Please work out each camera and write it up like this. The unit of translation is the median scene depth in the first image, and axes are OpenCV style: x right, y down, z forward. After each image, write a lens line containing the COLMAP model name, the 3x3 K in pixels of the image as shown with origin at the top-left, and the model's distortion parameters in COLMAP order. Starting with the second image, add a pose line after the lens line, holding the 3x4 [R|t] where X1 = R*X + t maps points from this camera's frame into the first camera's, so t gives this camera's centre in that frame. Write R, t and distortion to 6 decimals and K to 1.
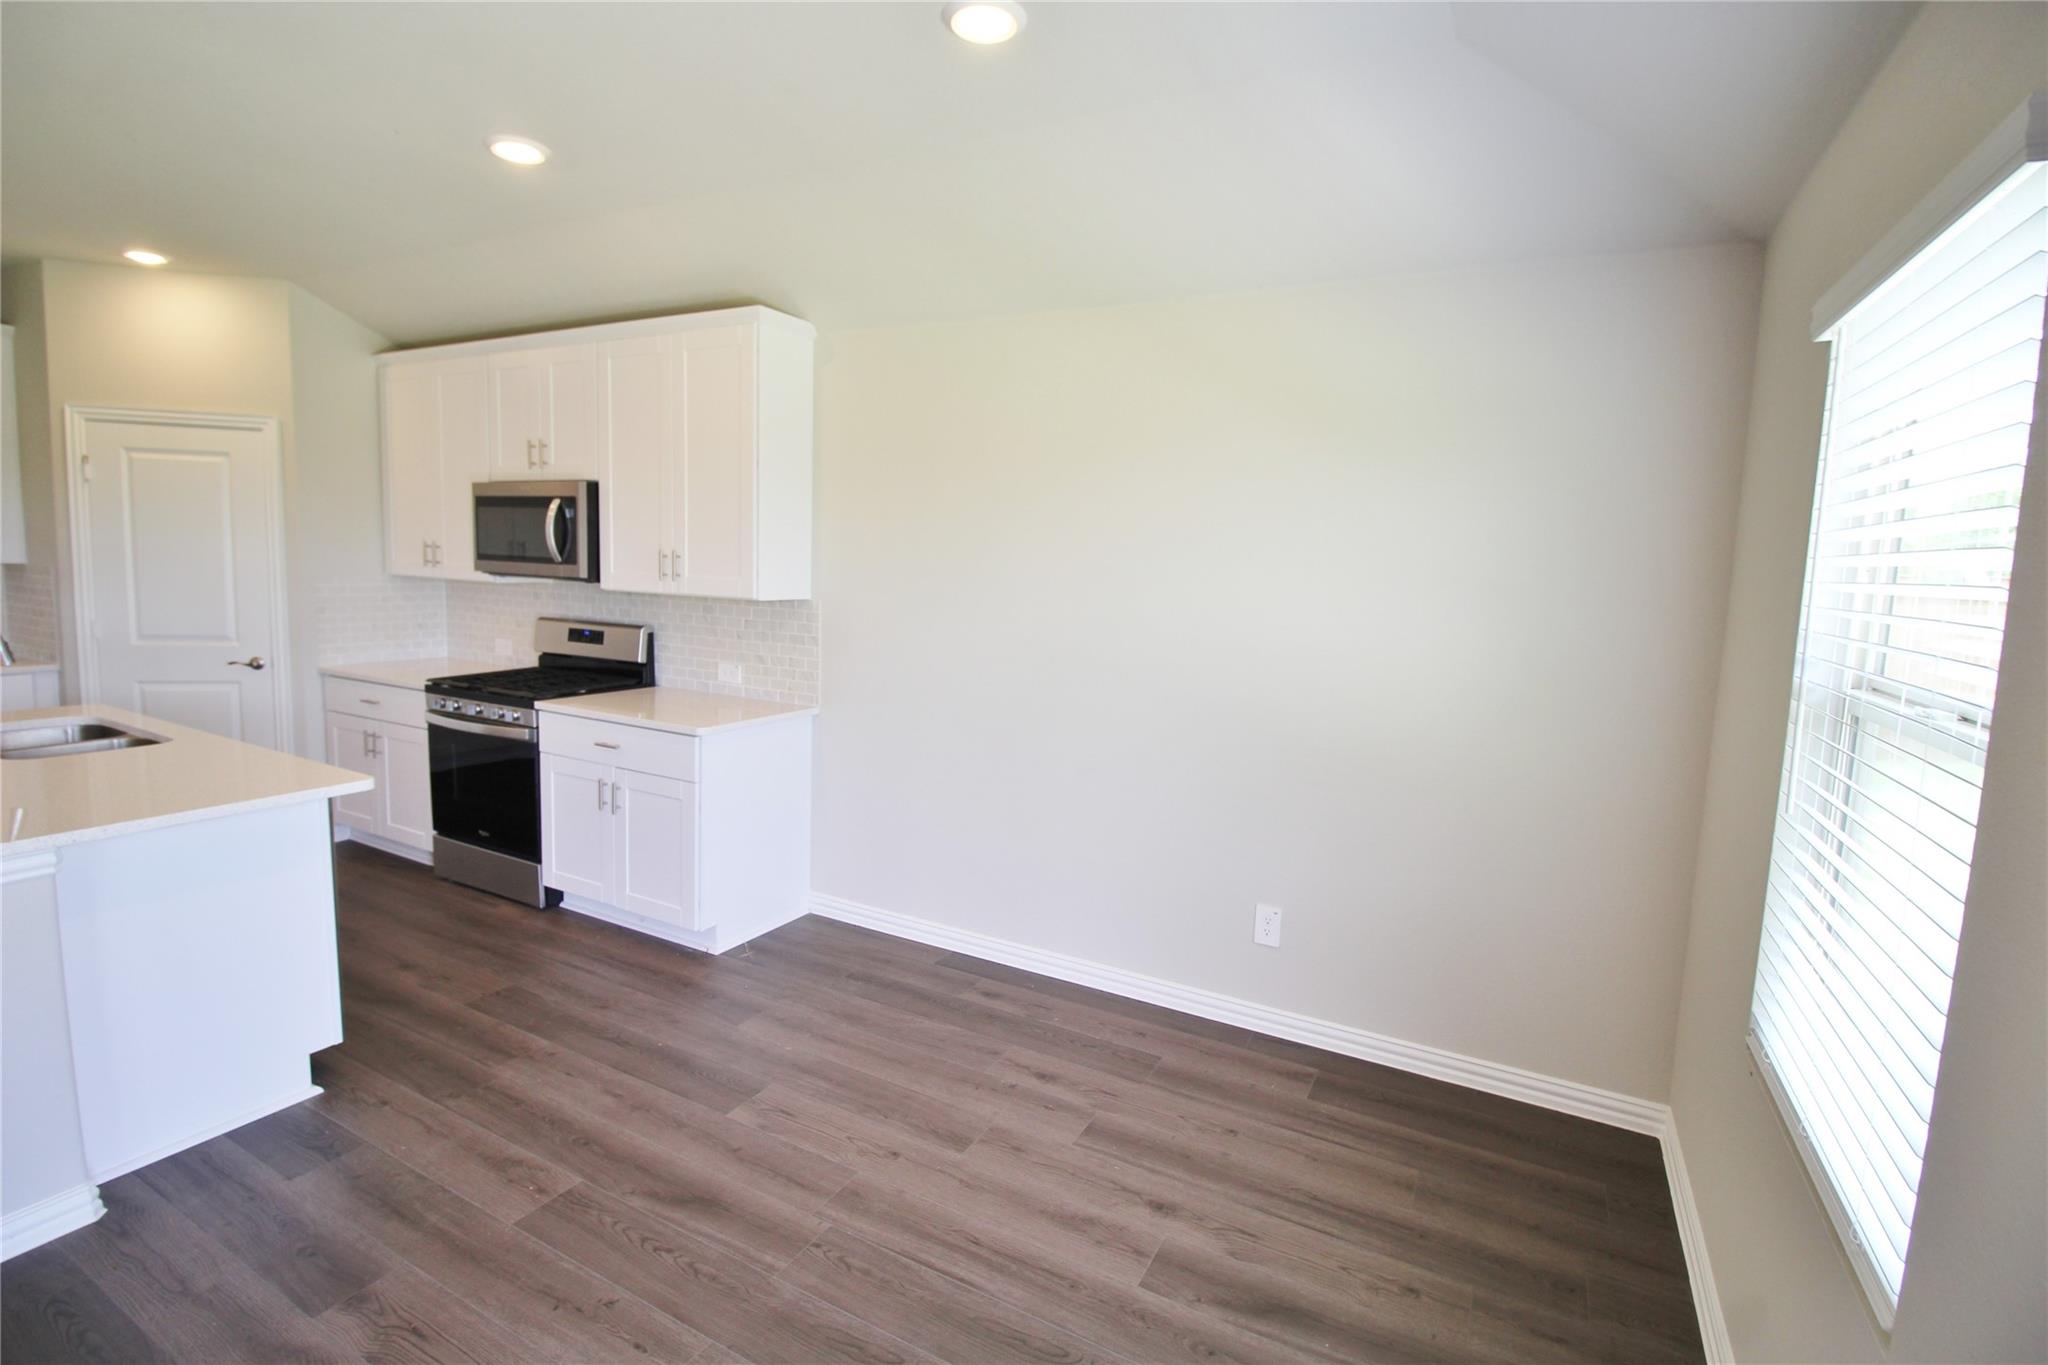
lens RADIAL K [[979.3, 0, 1024.2], [0, 979.3, 660.9], [0, 0, 1]] dist [-0.011653, -0.000303]
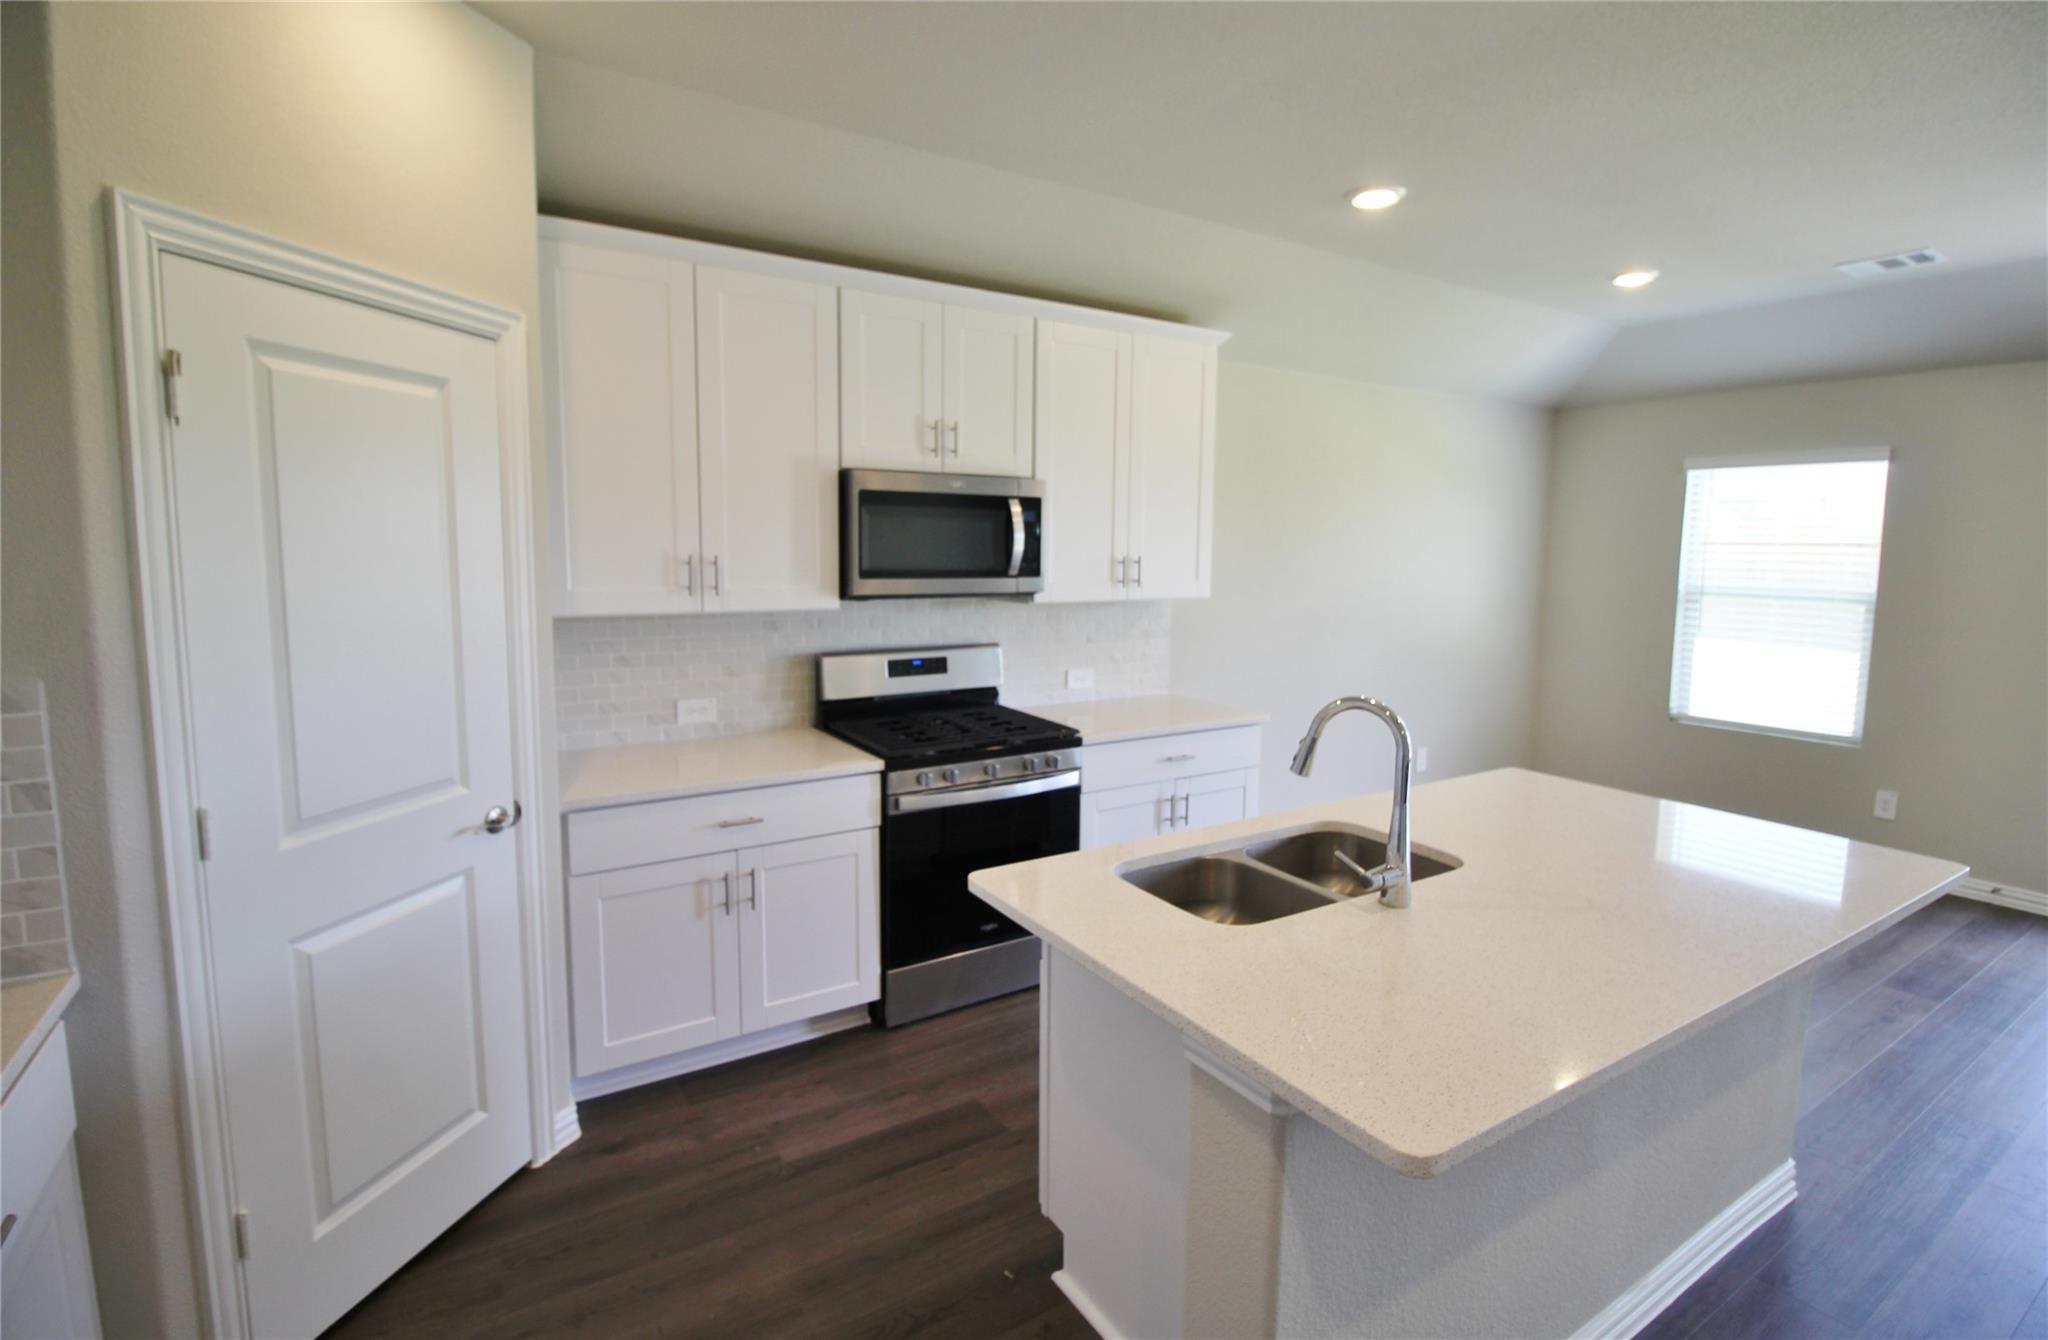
lens RADIAL K [[962.5, 0, 1030.2], [0, 962.5, 647.4], [0, 0, 1]] dist [-0.010794, -0.001556]
pose [[0.487295, -0.123525, 0.864457, -1.130648], [0.100280, 0.991311, 0.085123, -0.103218], [-0.867460, 0.045208, 0.495448, 0.559645]]
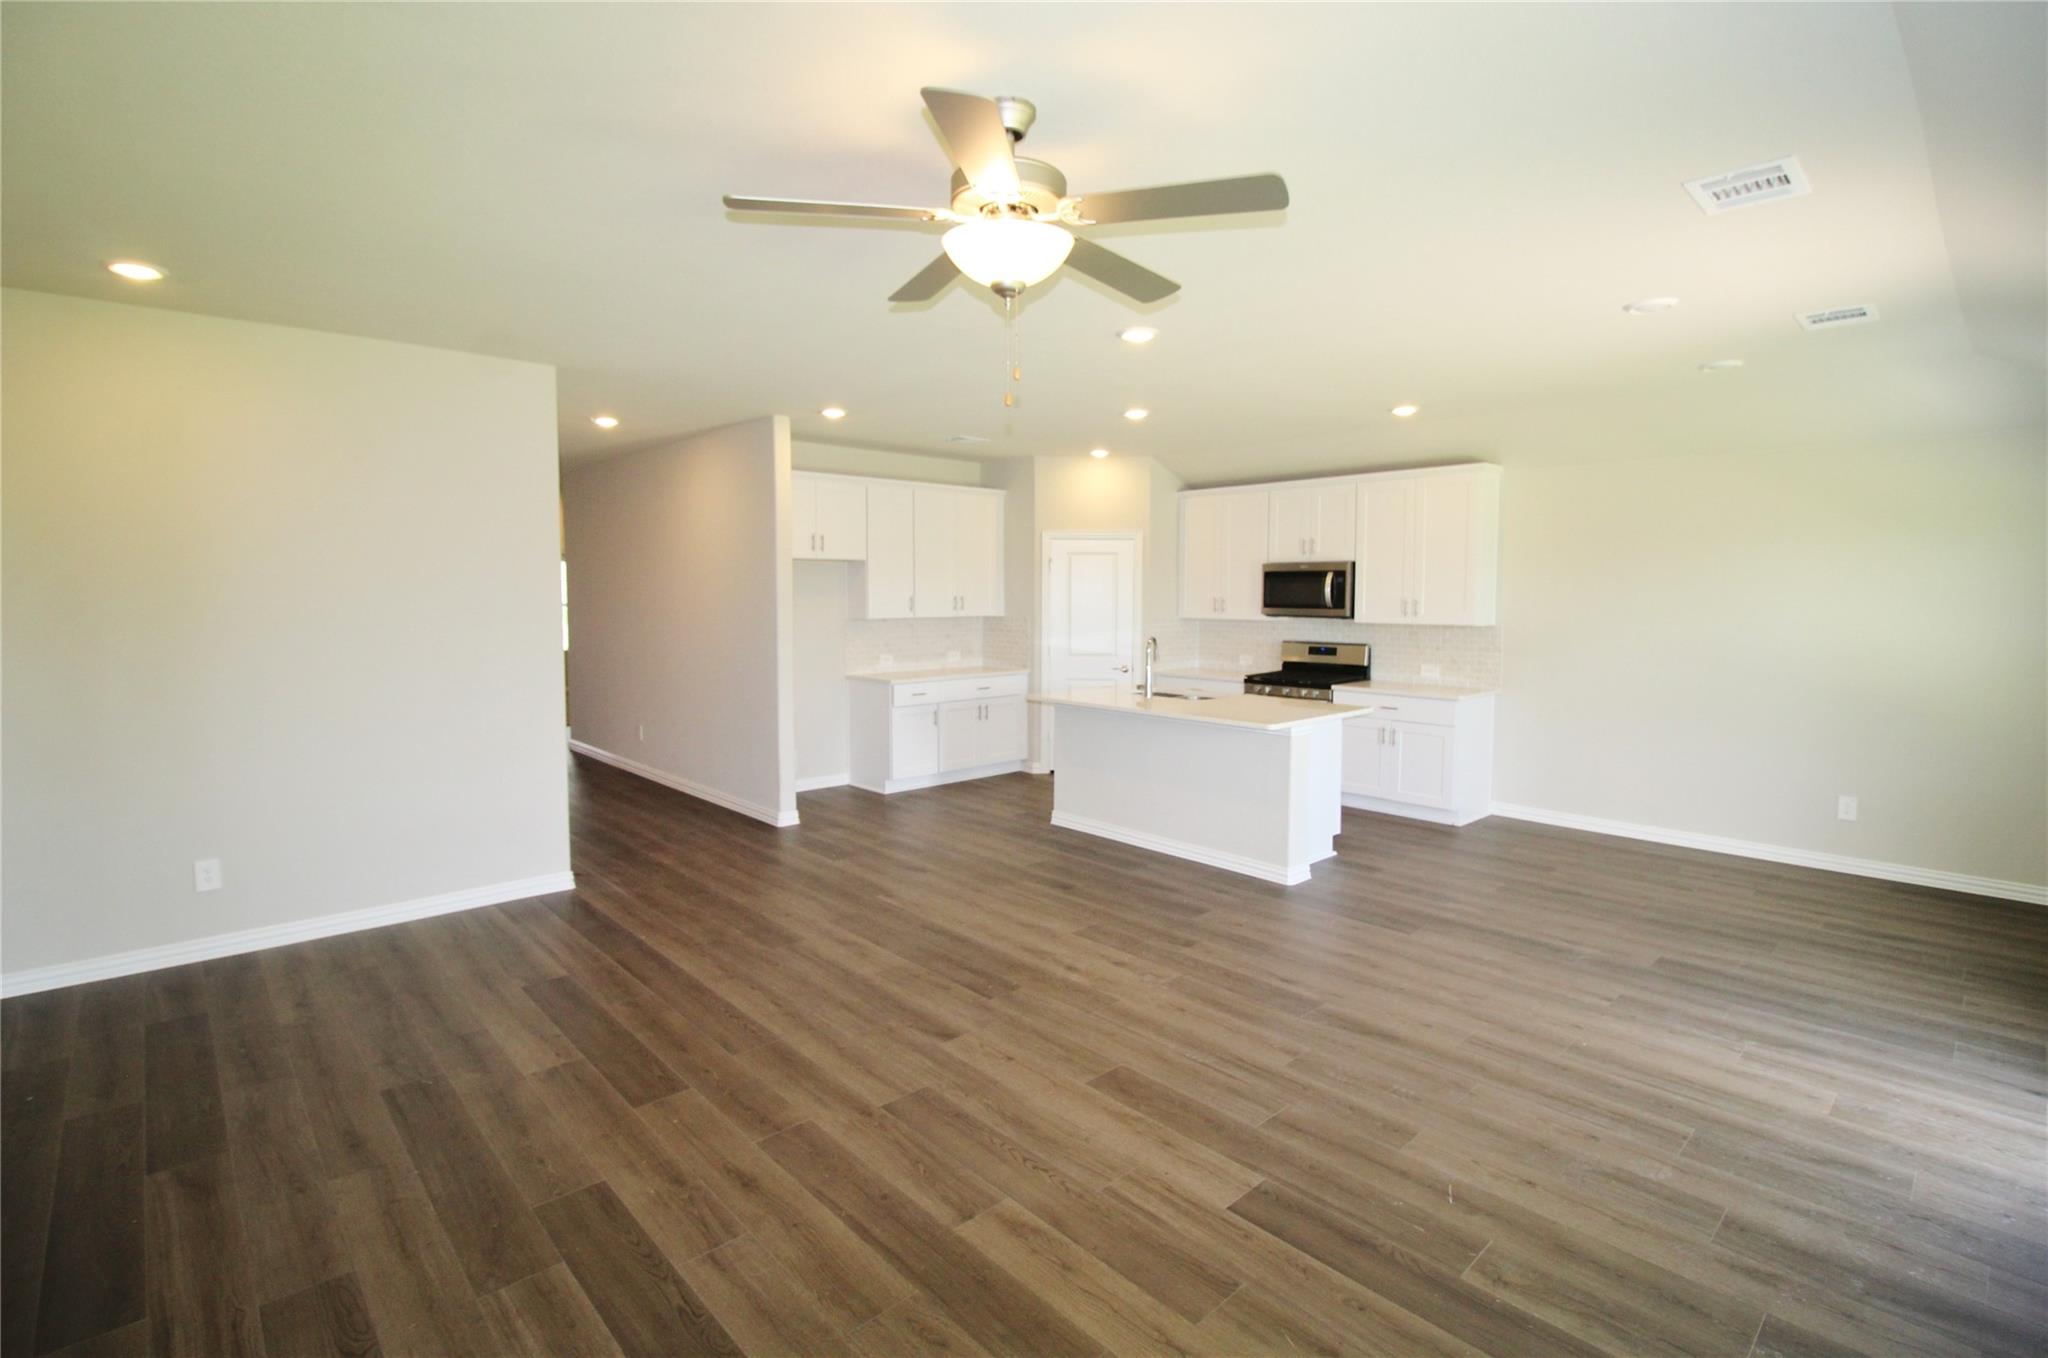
lens RADIAL K [[948.8, 0, 1024.0], [0, 948.8, 679.0], [0, 0, 1]] dist [-0.011910, -0.000362]
pose [[0.945647, -0.004588, -0.325163, -0.423912], [-0.002423, 0.999773, -0.021153, 0.061420], [0.325186, 0.020791, 0.945421, -0.752747]]
